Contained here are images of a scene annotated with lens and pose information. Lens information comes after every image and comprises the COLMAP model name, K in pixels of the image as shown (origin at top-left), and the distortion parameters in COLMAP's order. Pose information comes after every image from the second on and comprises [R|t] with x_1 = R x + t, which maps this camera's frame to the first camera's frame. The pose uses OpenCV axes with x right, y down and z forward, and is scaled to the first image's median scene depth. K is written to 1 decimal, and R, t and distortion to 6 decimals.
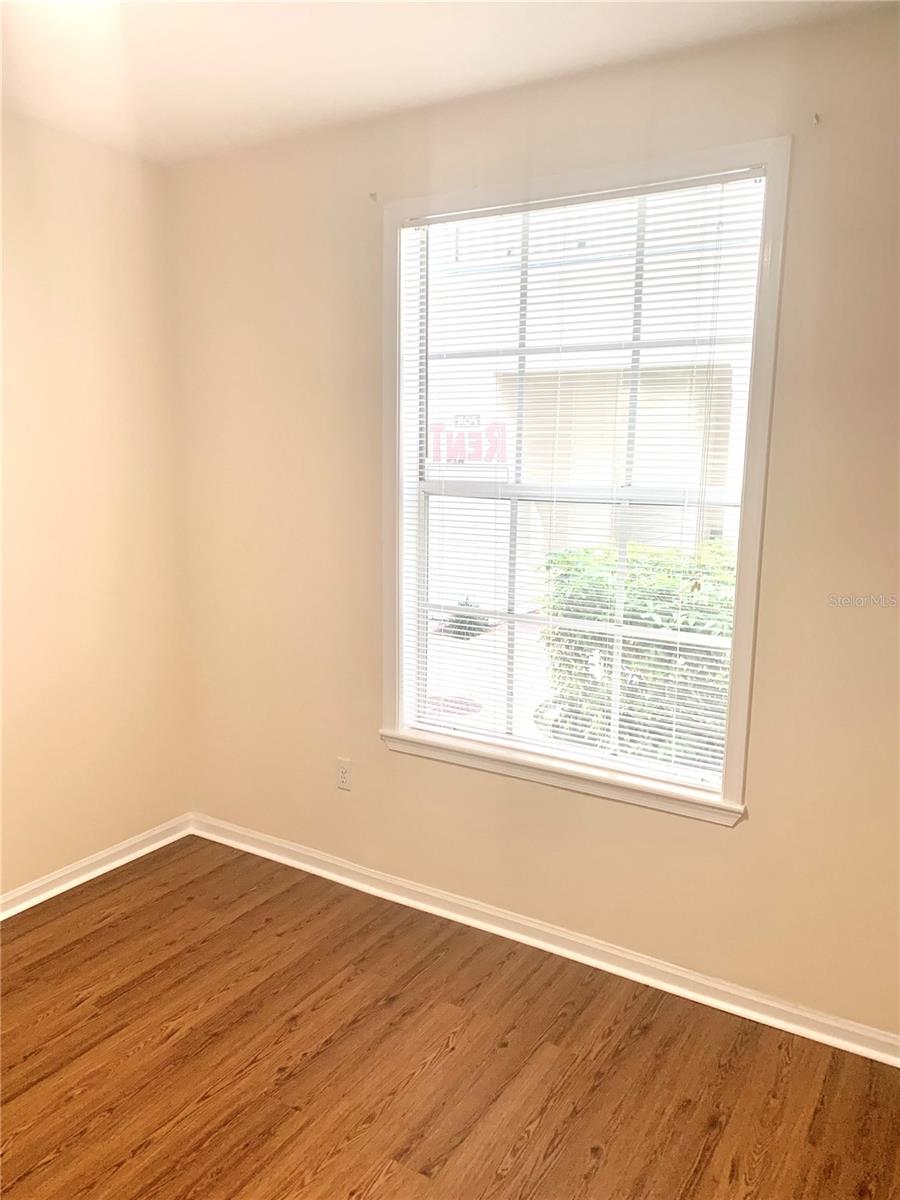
lens RADIAL K [[928.5, 0, 443.6], [0, 928.5, 599.9], [0, 0, 1]] dist [0.004964, -0.010267]
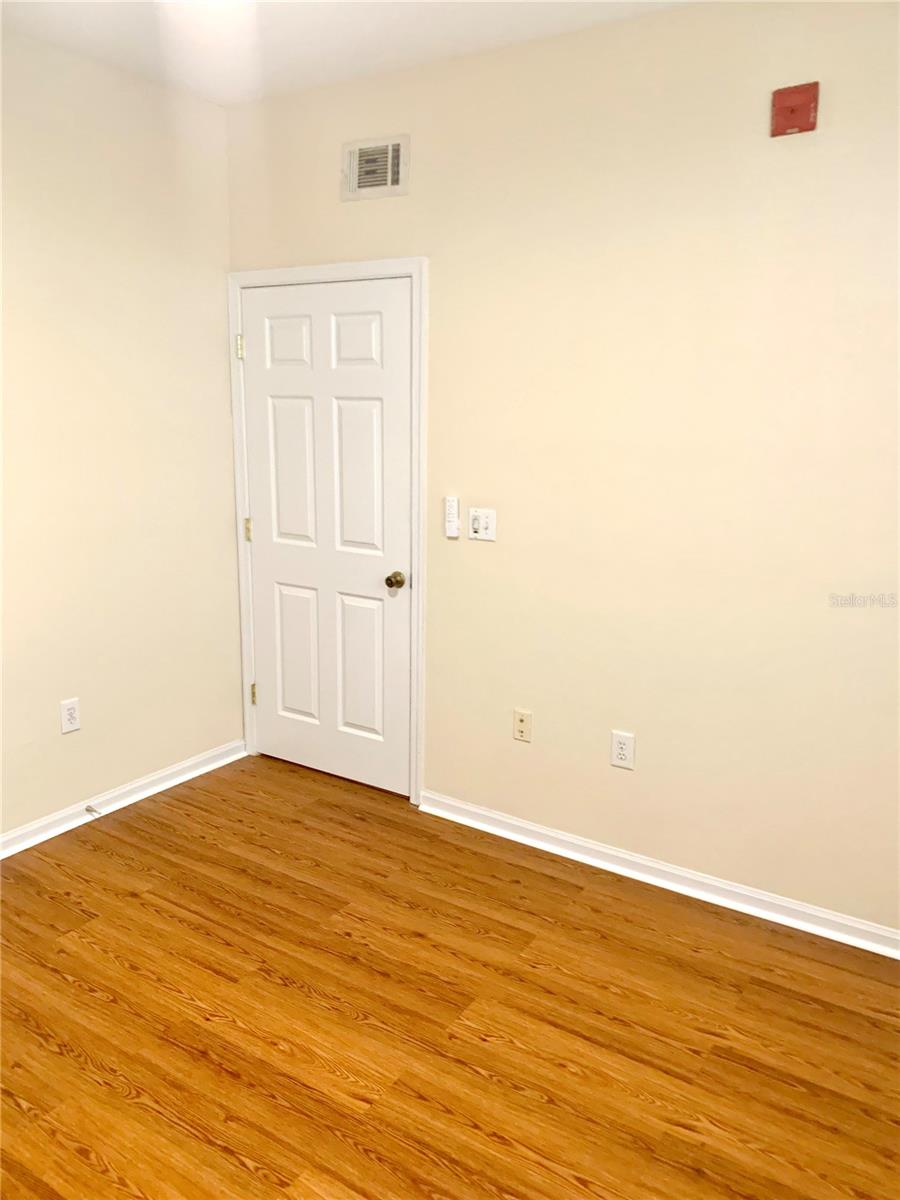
lens RADIAL K [[928.5, 0, 443.6], [0, 928.5, 599.9], [0, 0, 1]] dist [0.004964, -0.010267]
pose [[-0.030949, 0.209718, -0.977272, 0.421721], [-0.184337, 0.959771, 0.211800, -0.103502], [0.982376, 0.186703, 0.008955, 0.743711]]
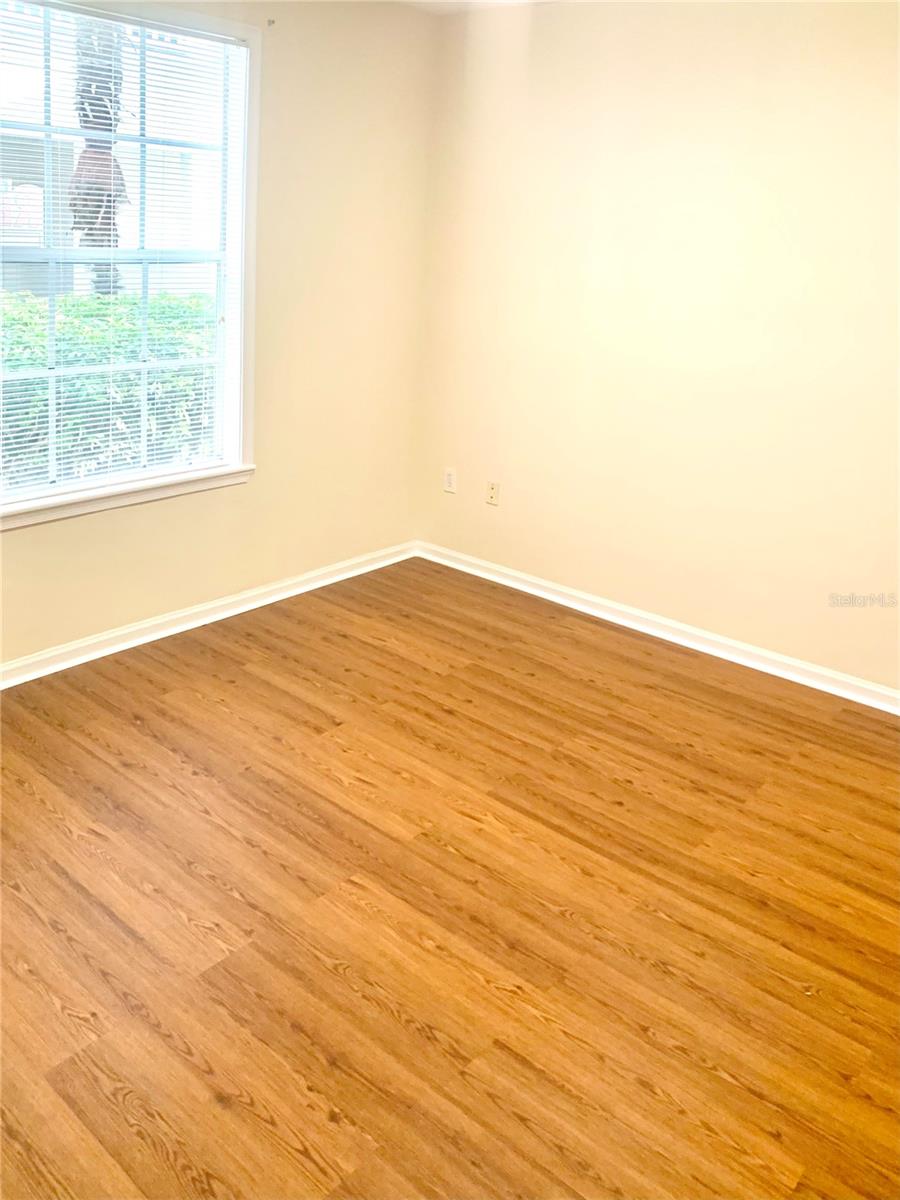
lens RADIAL K [[928.5, 0, 443.6], [0, 928.5, 599.9], [0, 0, 1]] dist [0.004964, -0.010267]
pose [[0.153246, -0.370457, 0.916121, -1.087504], [0.129104, 0.926631, 0.353112, -0.050985], [-0.979718, 0.064162, 0.189830, 0.474953]]
